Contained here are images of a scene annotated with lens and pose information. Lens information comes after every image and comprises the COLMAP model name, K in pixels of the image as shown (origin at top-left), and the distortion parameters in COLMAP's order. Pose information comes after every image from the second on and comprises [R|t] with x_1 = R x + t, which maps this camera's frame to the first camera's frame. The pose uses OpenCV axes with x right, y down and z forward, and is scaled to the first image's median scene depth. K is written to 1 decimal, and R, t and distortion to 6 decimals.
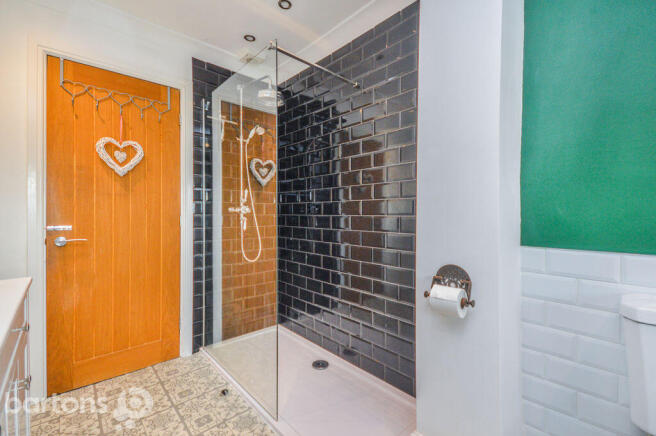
lens RADIAL K [[294.5, 0, 329.4], [0, 294.5, 217.0], [0, 0, 1]] dist [0.000540, 0.000086]
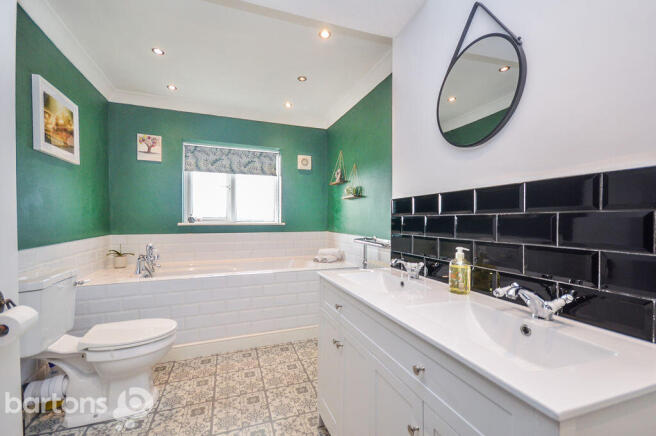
lens RADIAL K [[294.5, 0, 327.5], [0, 294.5, 219.6], [0, 0, 1]] dist [0.000540, 0.000086]
pose [[-0.919179, -0.012736, 0.393635, -1.228588], [-0.005916, 0.999811, 0.018535, -0.074289], [-0.393797, 0.014709, -0.919080, 2.000048]]
